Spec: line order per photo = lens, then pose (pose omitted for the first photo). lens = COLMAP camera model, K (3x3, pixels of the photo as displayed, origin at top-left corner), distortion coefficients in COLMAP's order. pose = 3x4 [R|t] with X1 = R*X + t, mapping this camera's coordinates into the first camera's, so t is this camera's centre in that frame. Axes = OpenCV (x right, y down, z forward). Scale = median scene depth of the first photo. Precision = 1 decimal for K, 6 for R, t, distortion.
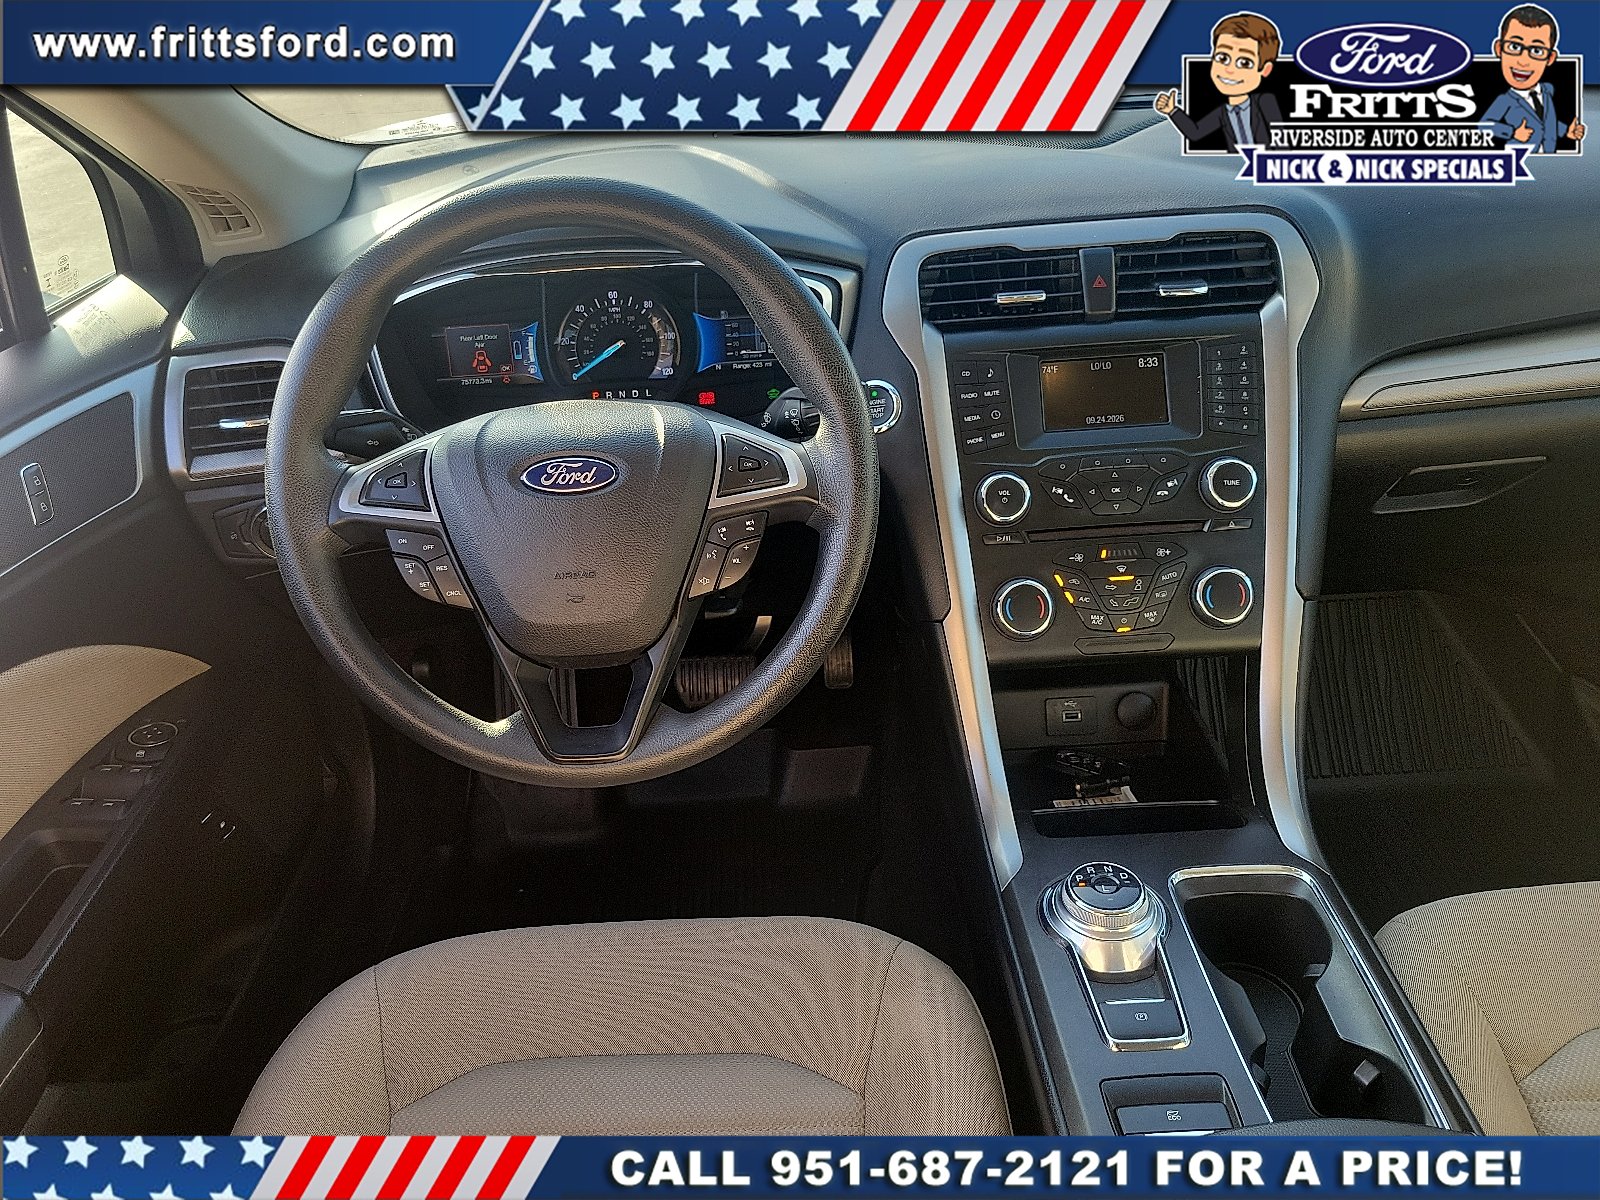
lens RADIAL K [[1207.6, 0, 762.5], [0, 1207.6, 603.0], [0, 0, 1]] dist [0.004516, 0.000751]
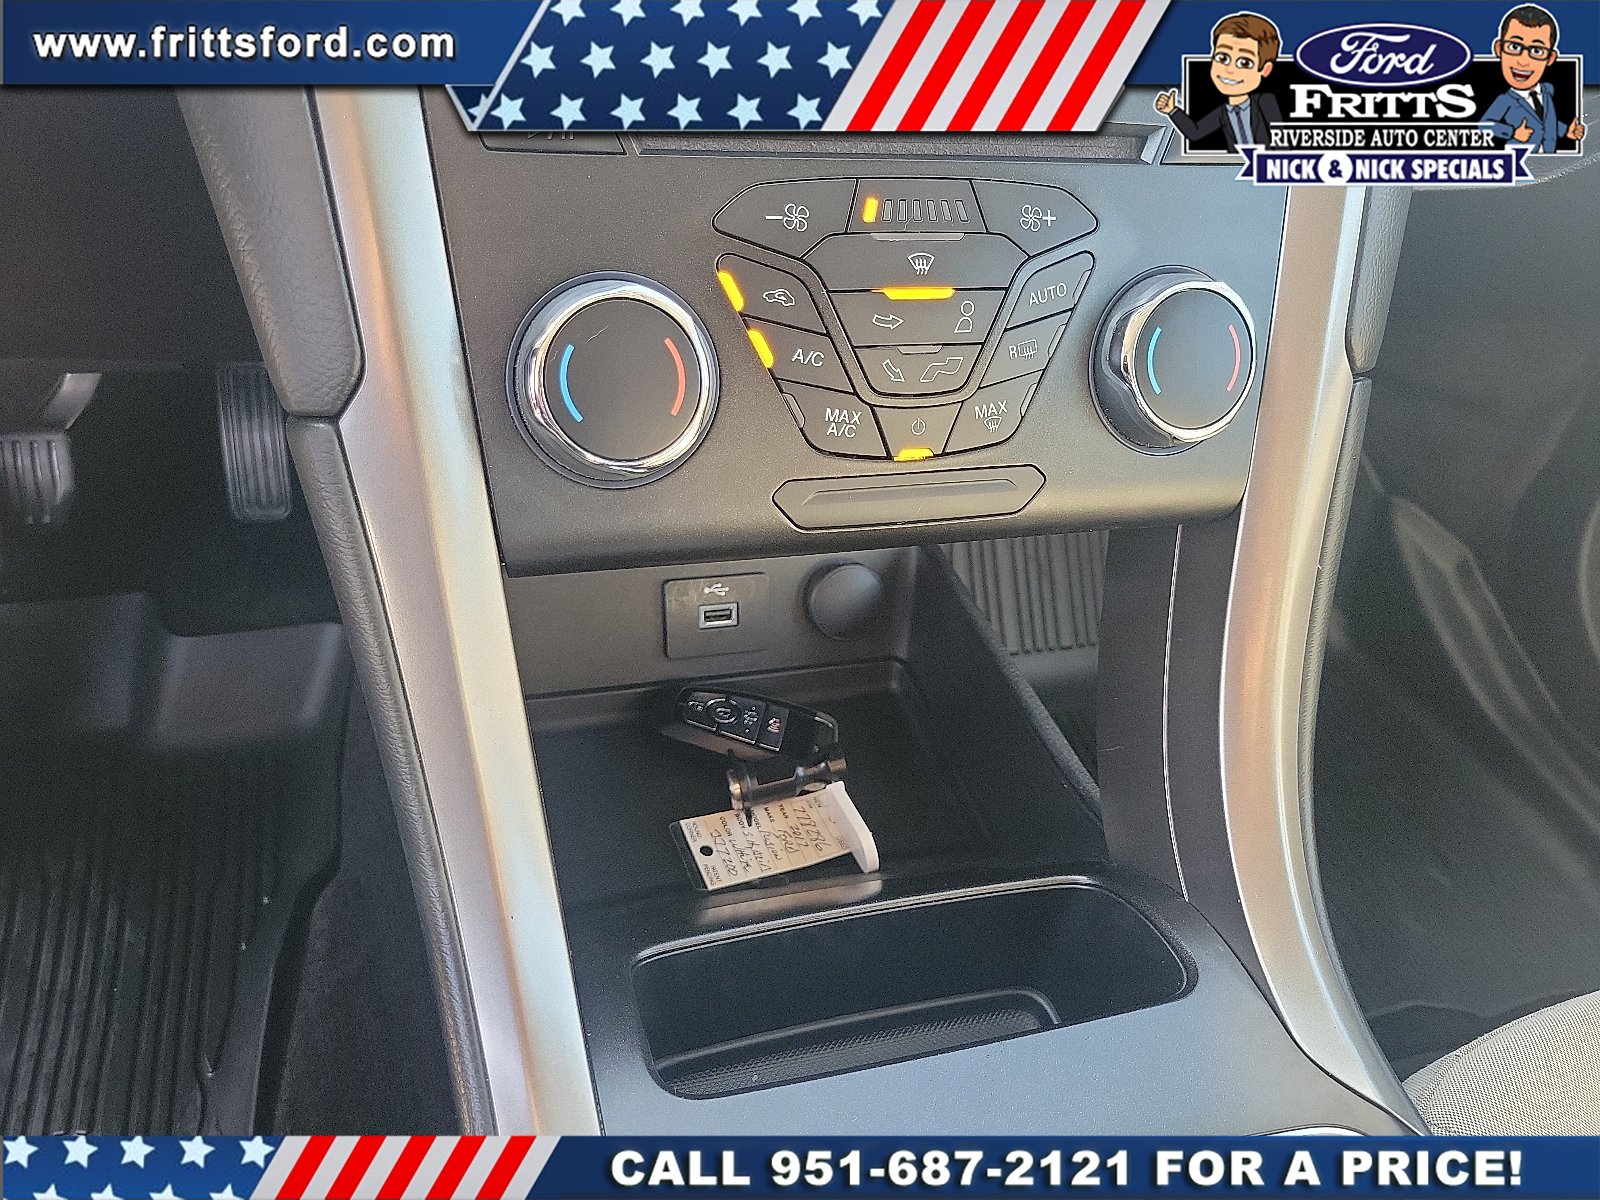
lens RADIAL K [[1183.7, 0, 781.9], [0, 1183.7, 605.5], [0, 0, 1]] dist [0.039933, -0.000584]
pose [[0.940342, -0.033954, 0.338533, 0.152865], [-0.033284, 0.981055, 0.190850, 0.001944], [-0.338599, -0.190732, 0.921397, 0.703974]]
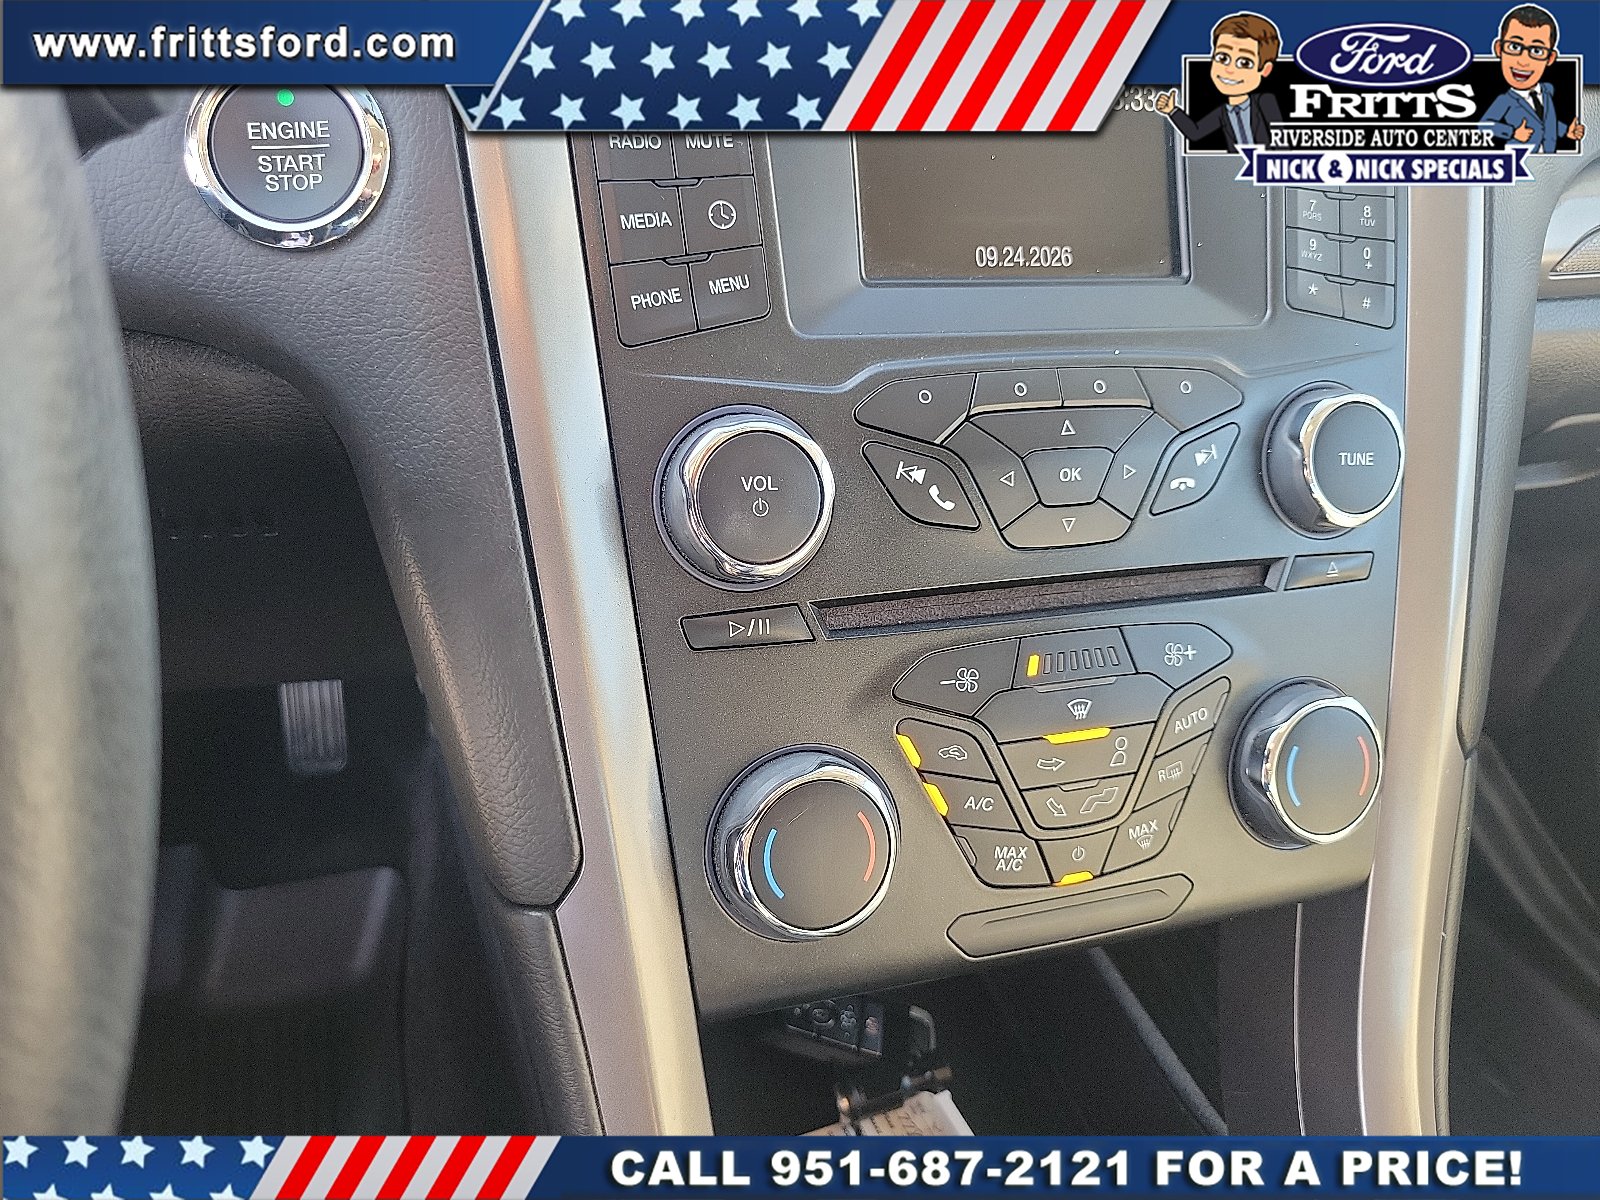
lens RADIAL K [[1207.6, 0, 762.5], [0, 1207.6, 603.0], [0, 0, 1]] dist [0.004516, 0.000751]
pose [[0.935181, -0.032593, 0.352668, 0.094763], [-0.006534, 0.993999, 0.109191, -0.094012], [-0.354111, -0.104418, 0.929356, 0.717175]]
